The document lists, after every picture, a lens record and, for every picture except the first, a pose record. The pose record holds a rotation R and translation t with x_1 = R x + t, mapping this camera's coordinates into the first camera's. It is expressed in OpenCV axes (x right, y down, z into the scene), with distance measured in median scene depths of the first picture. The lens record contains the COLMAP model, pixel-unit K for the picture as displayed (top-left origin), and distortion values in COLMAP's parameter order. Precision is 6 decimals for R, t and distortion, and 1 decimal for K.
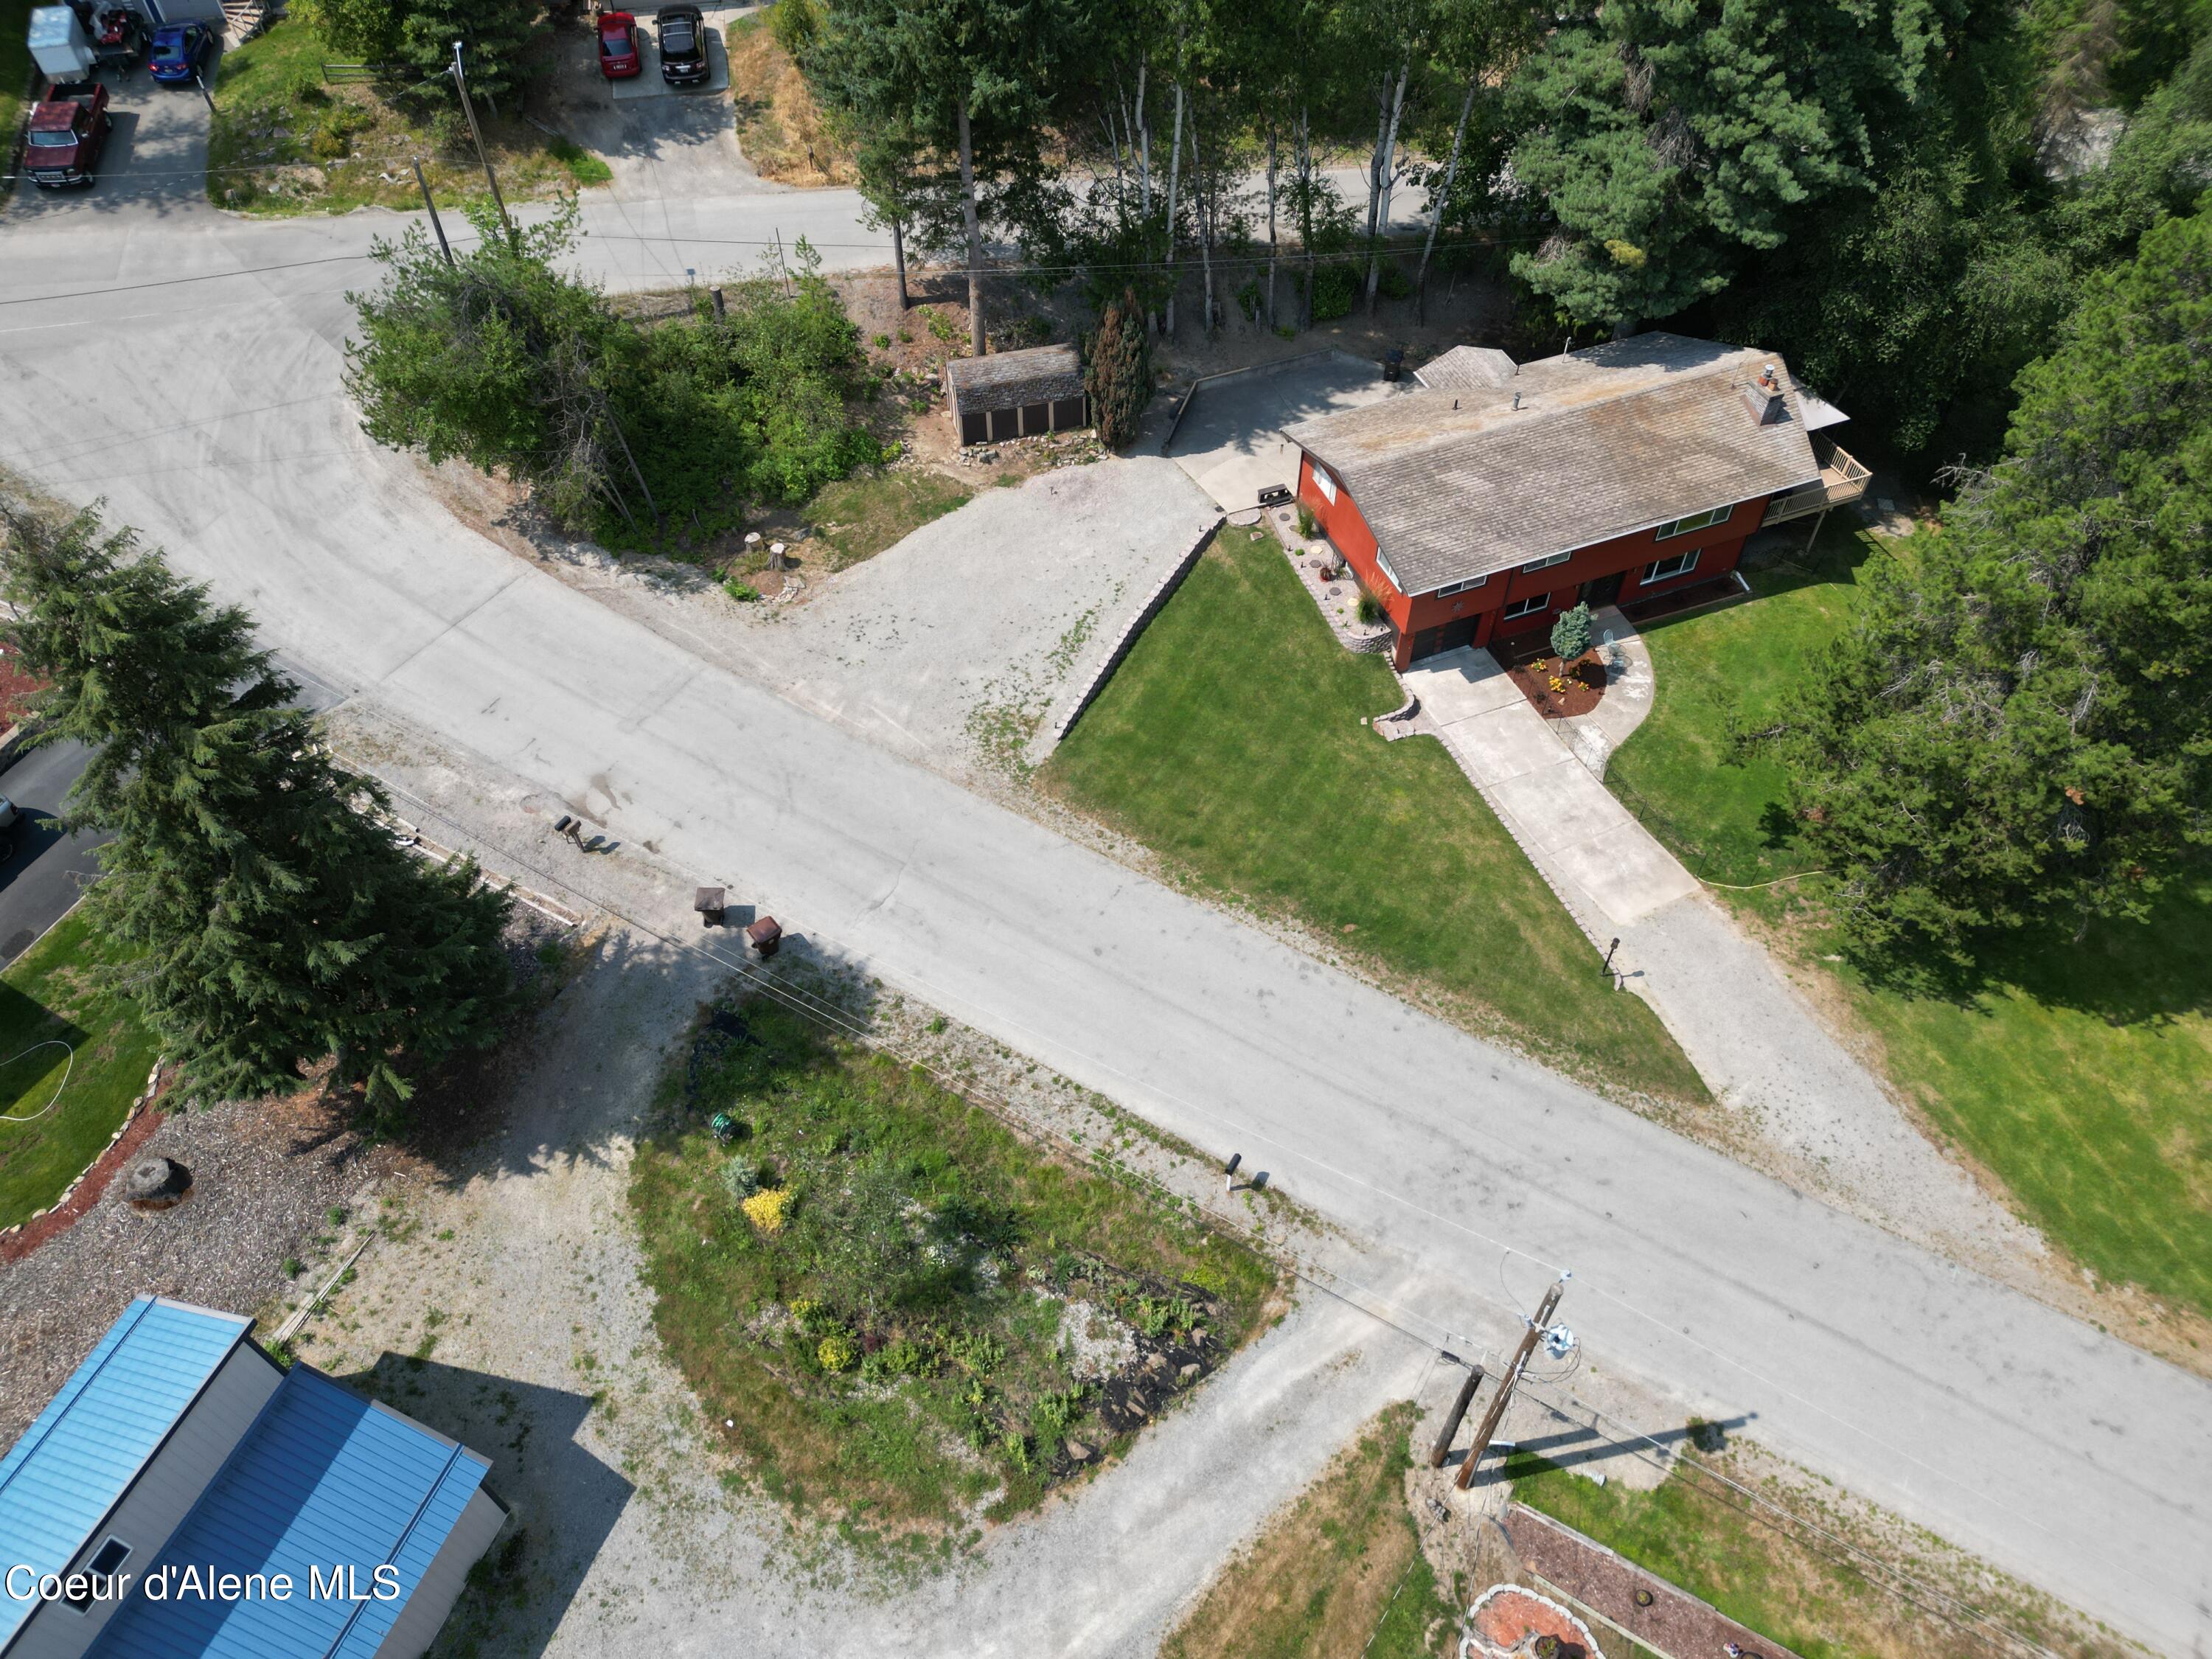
lens RADIAL K [[1539.0, 0, 1106.0], [0, 1539.0, 829.5], [0, 0, 1]] dist [0.082663, -0.094472]
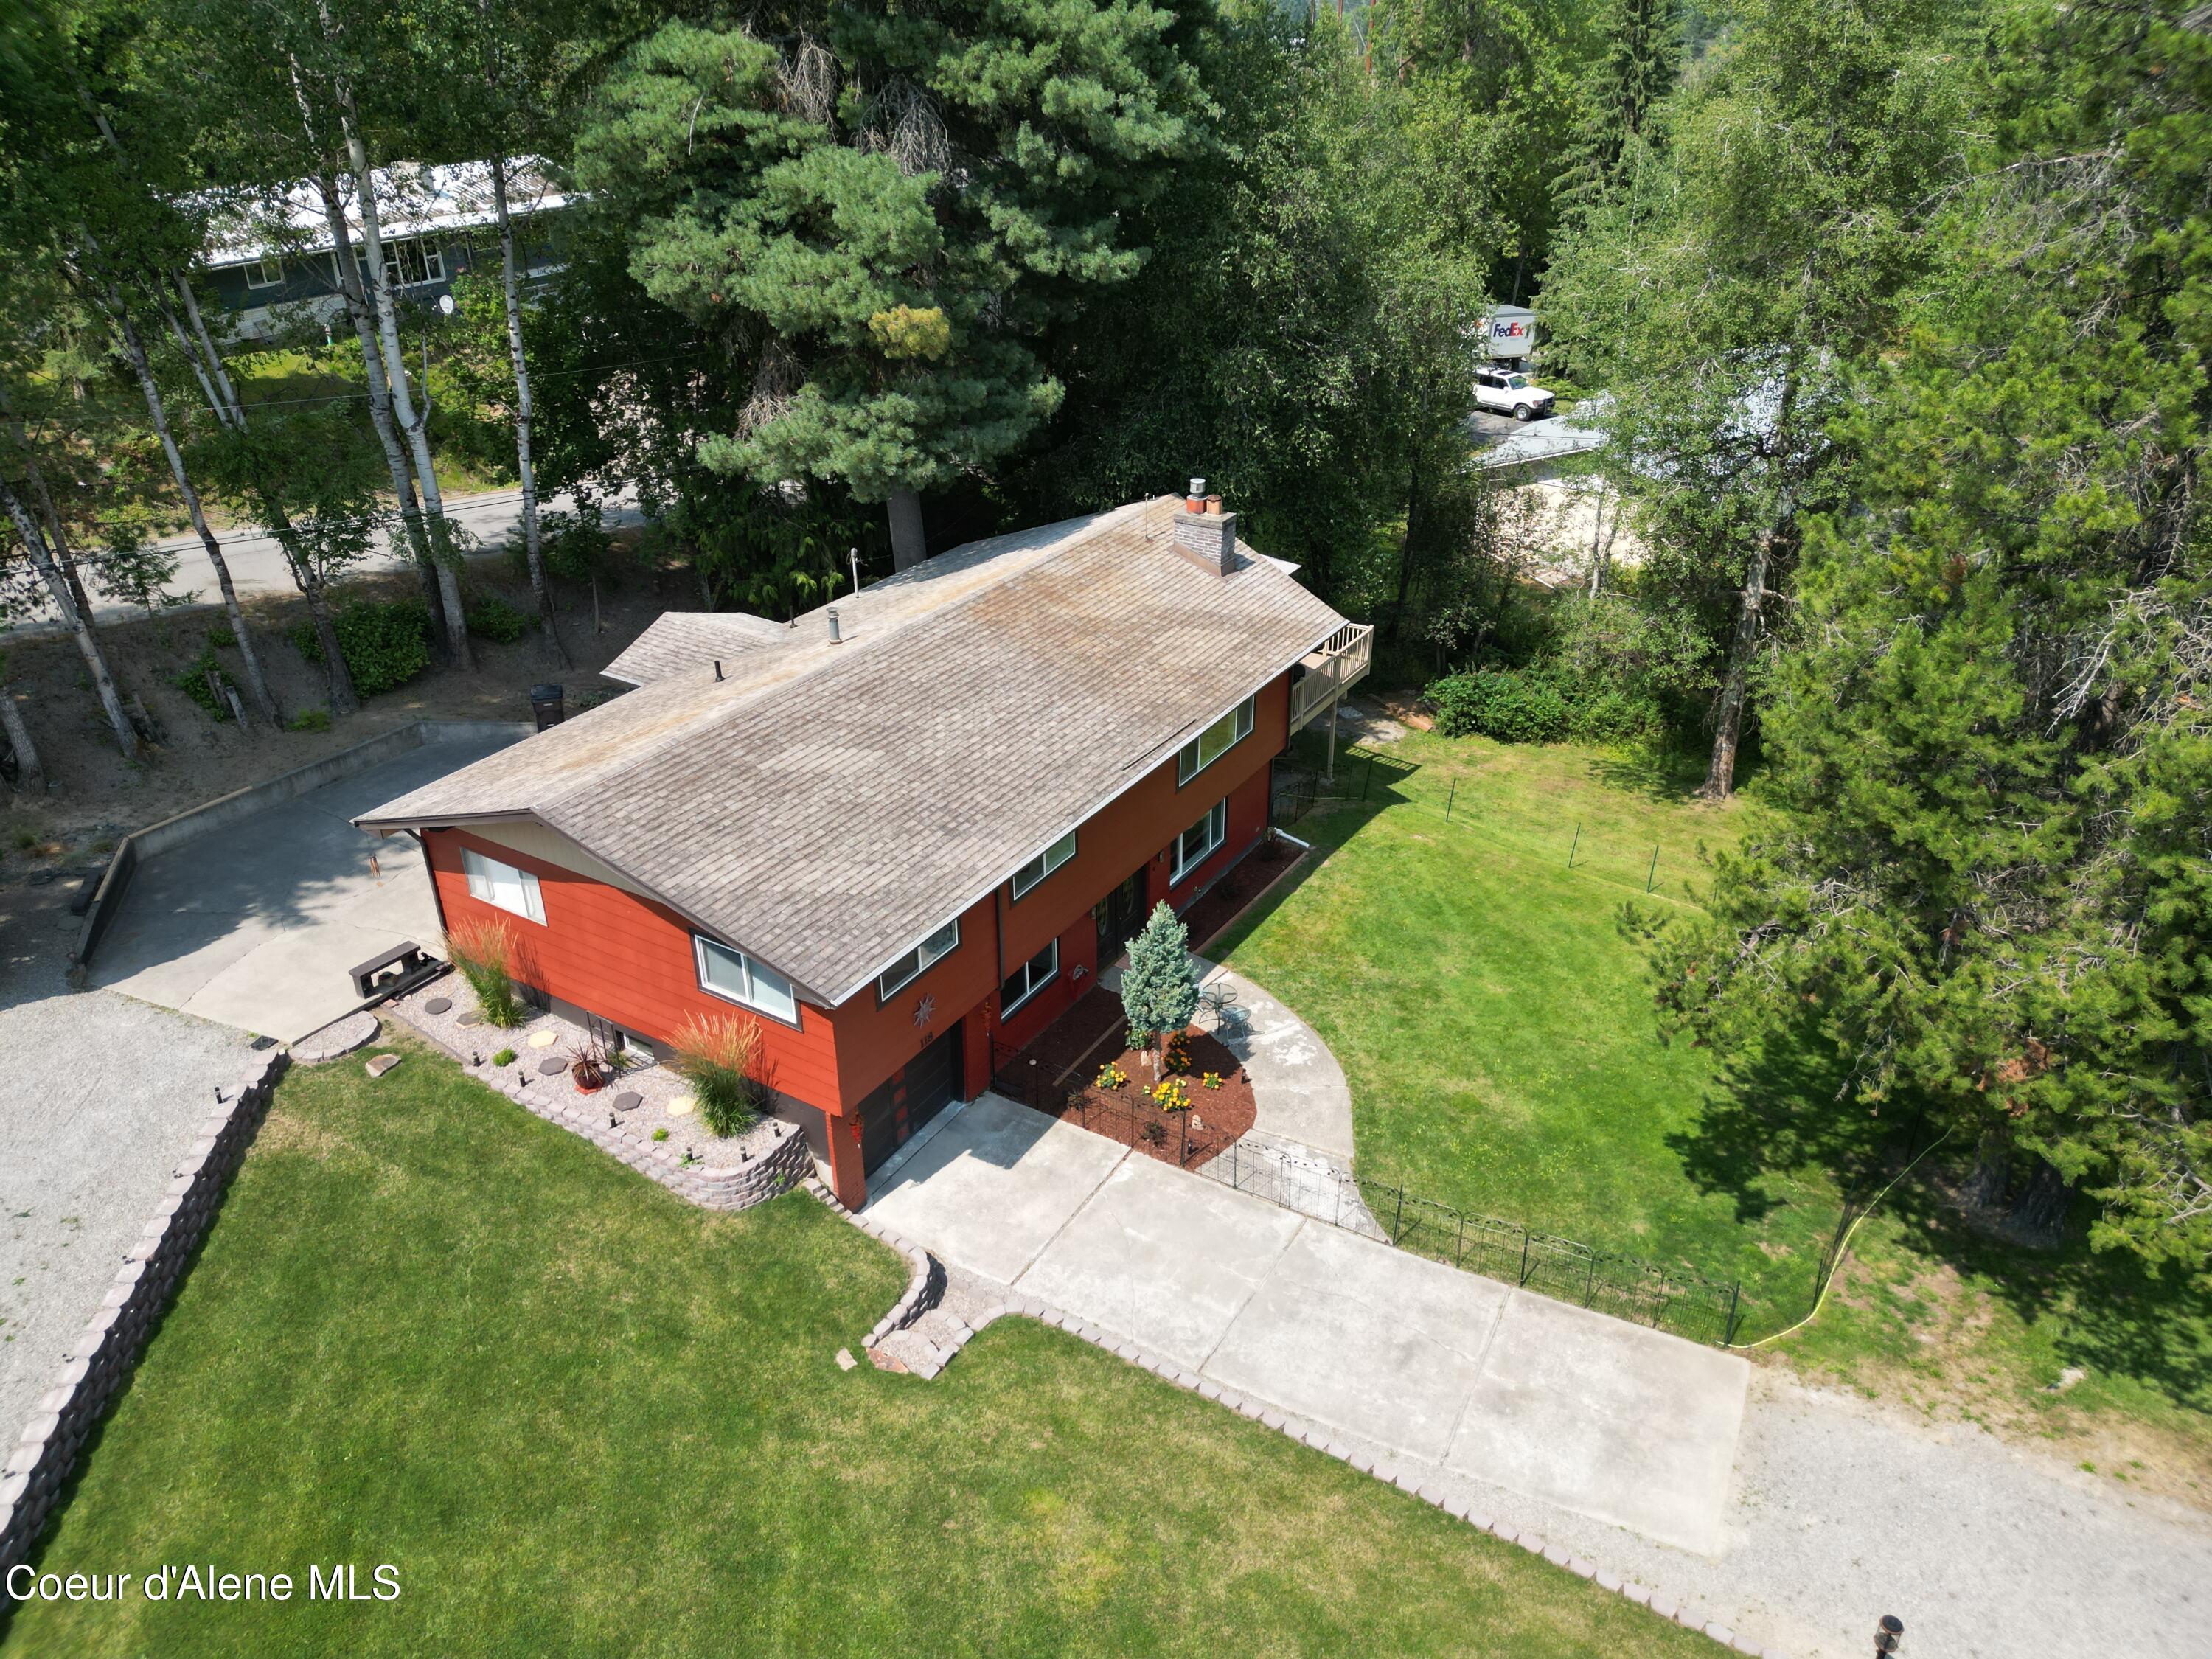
lens RADIAL K [[1539.0, 0, 1106.0], [0, 1539.0, 829.5], [0, 0, 1]] dist [0.082663, -0.094472]
pose [[0.800069, -0.278589, 0.531298, 0.050387], [0.458193, 0.855437, -0.241428, -0.057621], [-0.387232, 0.436596, 0.812056, 0.584567]]
